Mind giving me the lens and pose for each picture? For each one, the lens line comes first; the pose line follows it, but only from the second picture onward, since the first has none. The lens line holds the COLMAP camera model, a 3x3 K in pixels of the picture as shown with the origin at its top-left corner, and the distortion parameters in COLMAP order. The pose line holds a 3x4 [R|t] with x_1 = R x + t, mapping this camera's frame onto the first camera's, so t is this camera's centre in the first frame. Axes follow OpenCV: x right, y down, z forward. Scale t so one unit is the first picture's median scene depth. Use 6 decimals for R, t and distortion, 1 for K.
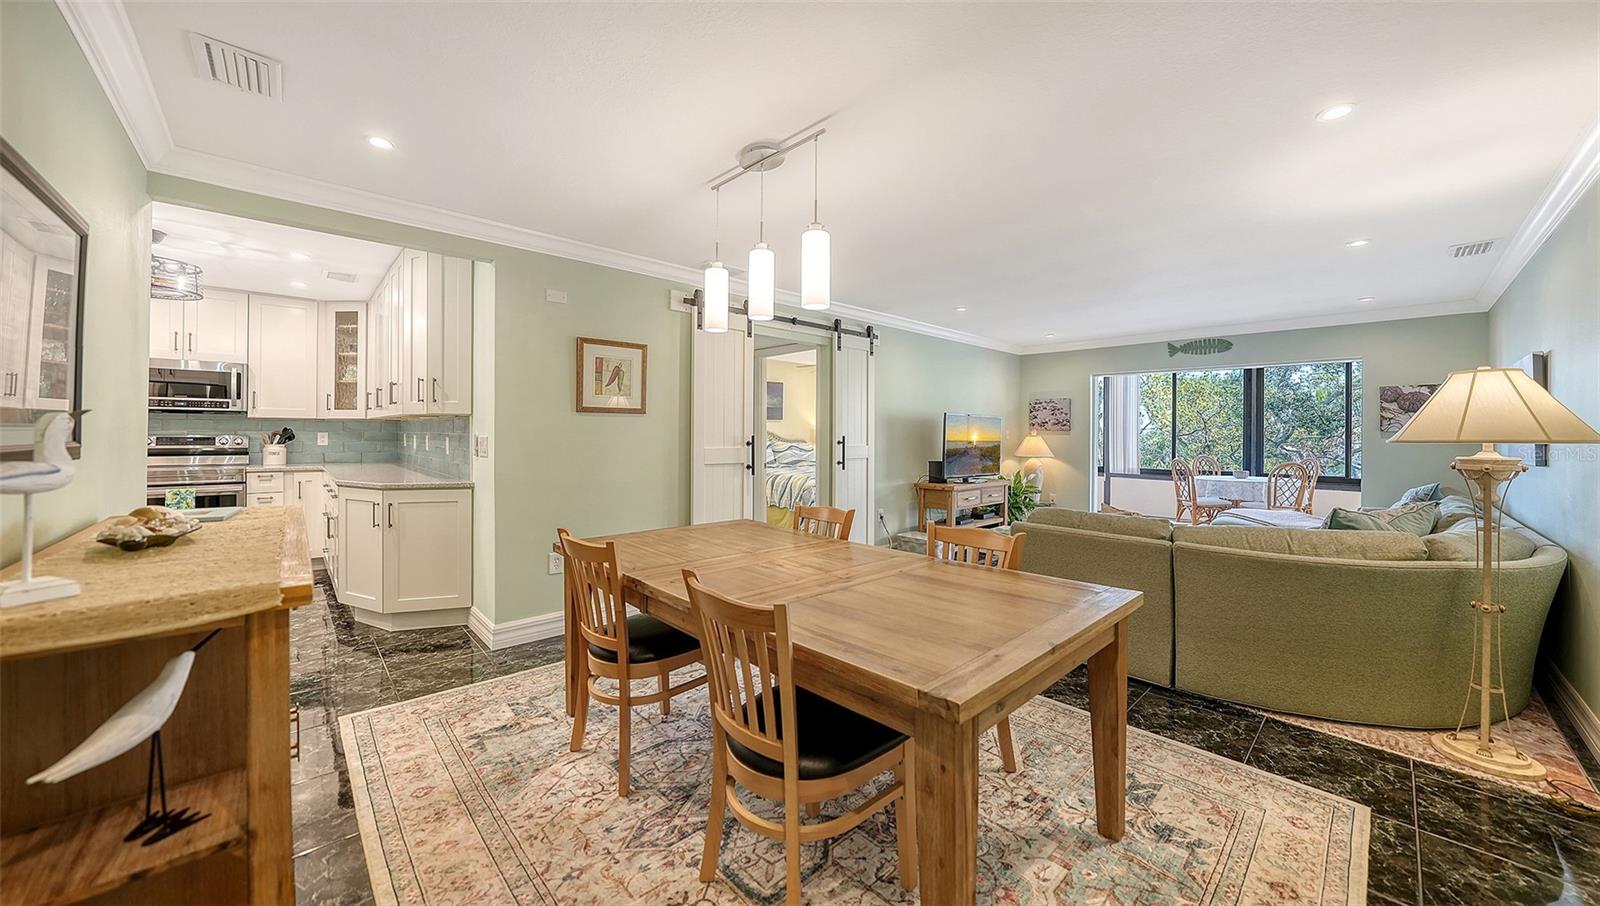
lens RADIAL K [[568.5, 0, 796.3], [0, 568.5, 439.1], [0, 0, 1]] dist [-0.021588, 0.003204]
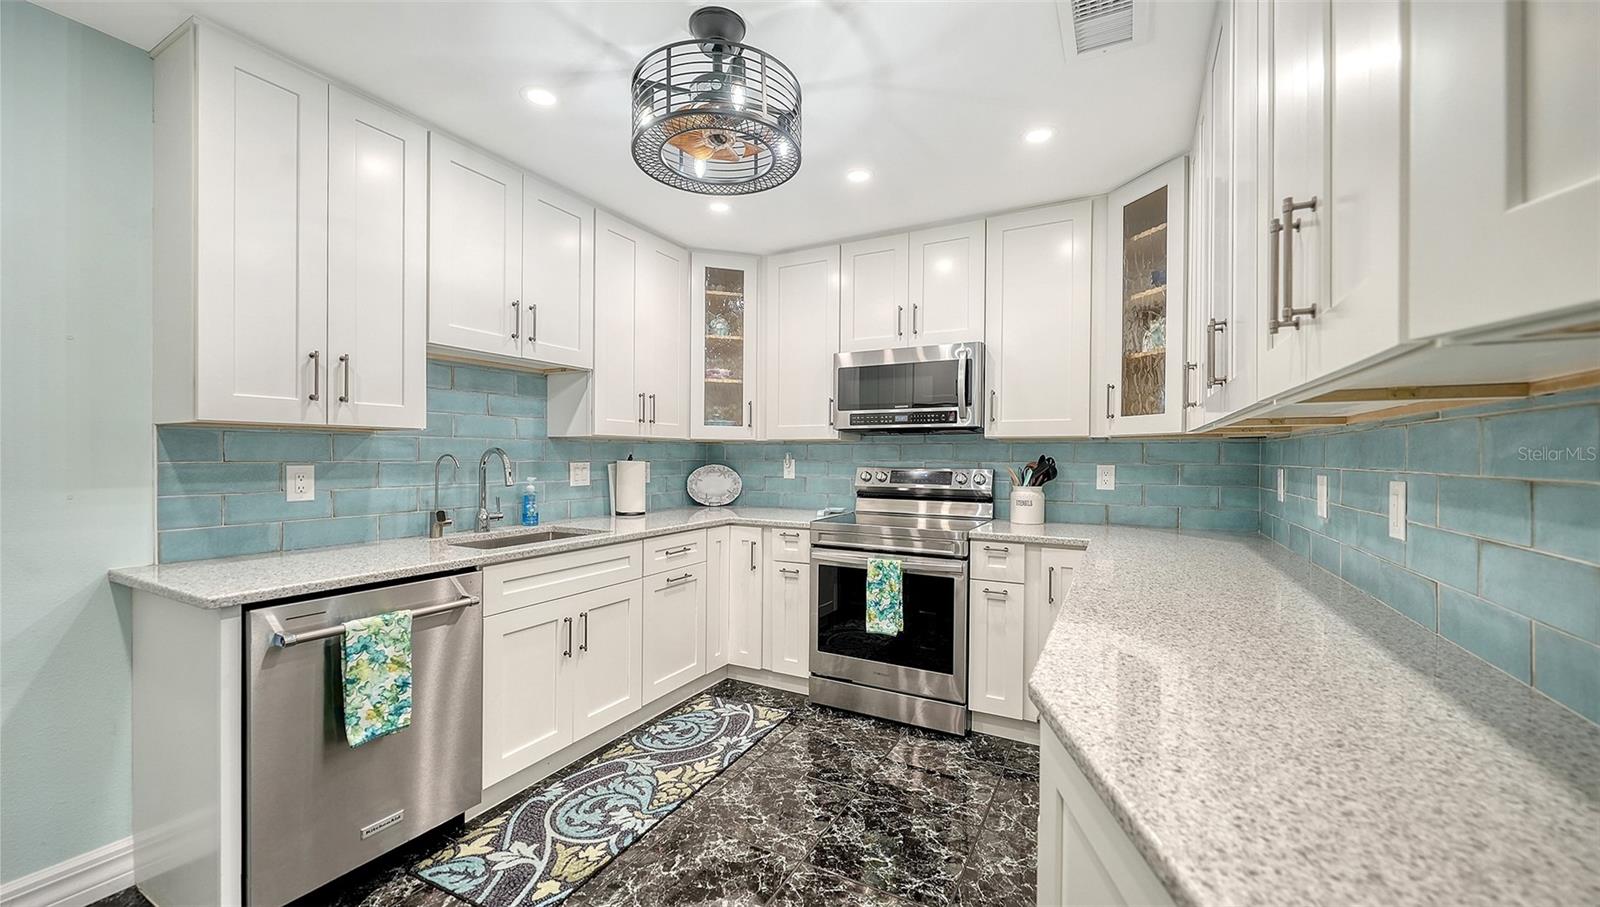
lens RADIAL K [[606.5, 0, 799.2], [0, 606.5, 457.1], [0, 0, 1]] dist [-0.000658, 0.000173]
pose [[0.330483, -0.005590, -0.943795, -0.610772], [-0.012428, 0.999870, -0.010274, -0.014163], [0.943730, 0.015124, 0.330370, 0.815384]]
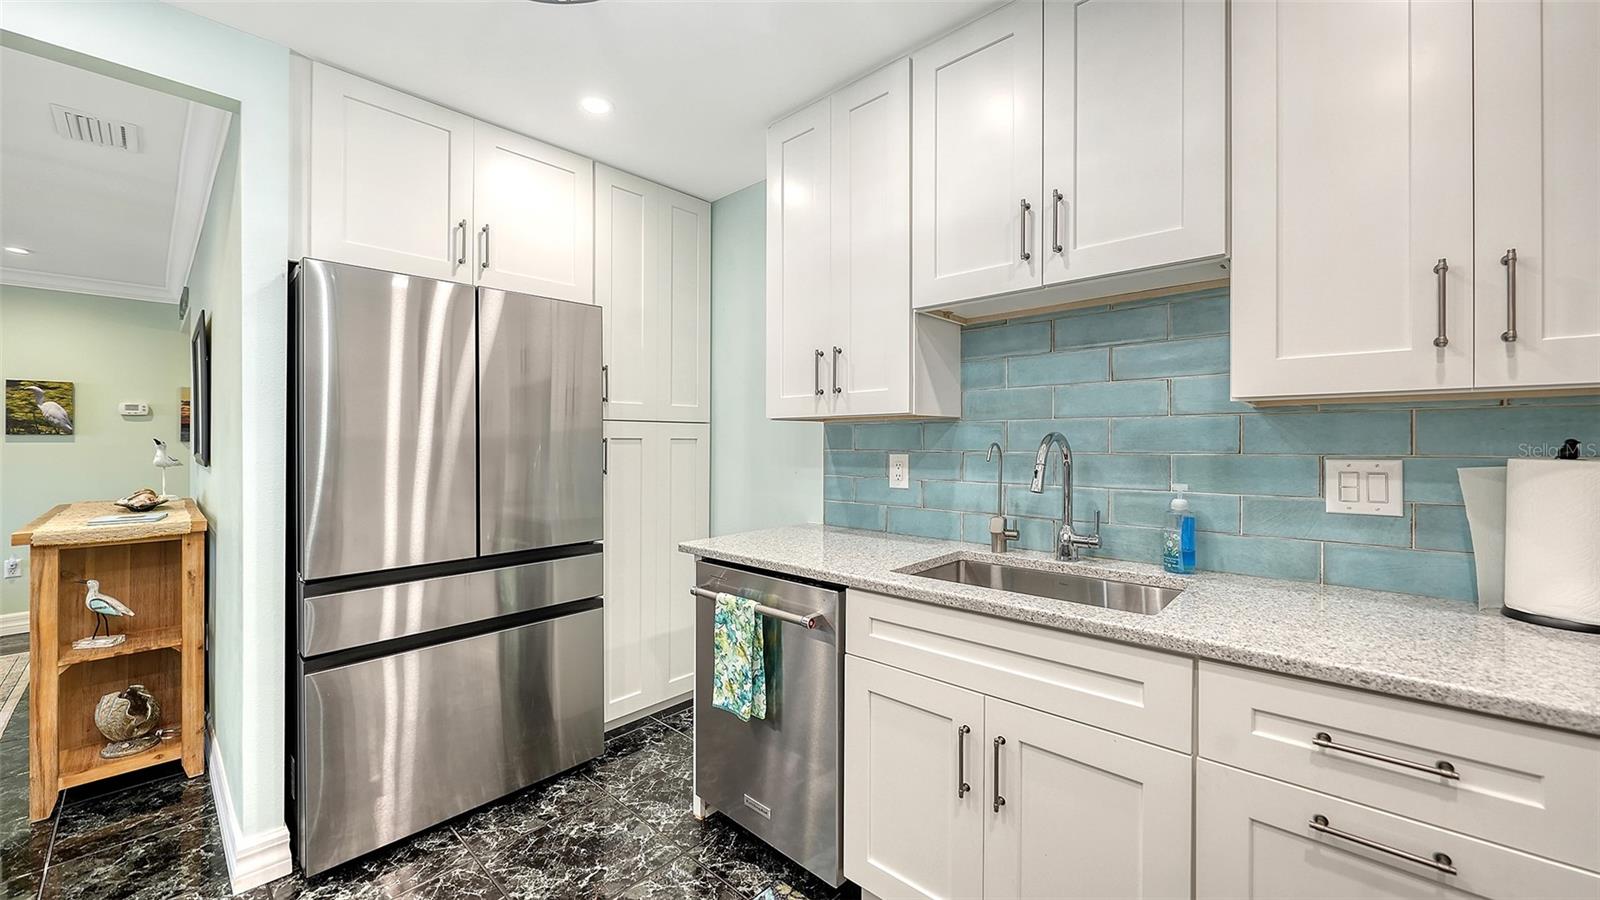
lens RADIAL K [[610.3, 0, 800.3], [0, 610.3, 436.0], [0, 0, 1]] dist [-0.010286, -0.000020]
pose [[-0.997023, -0.009794, -0.076474, -1.157913], [-0.009725, 0.999952, -0.001268, -0.022622], [0.076483, -0.000521, -0.997071, 1.152271]]
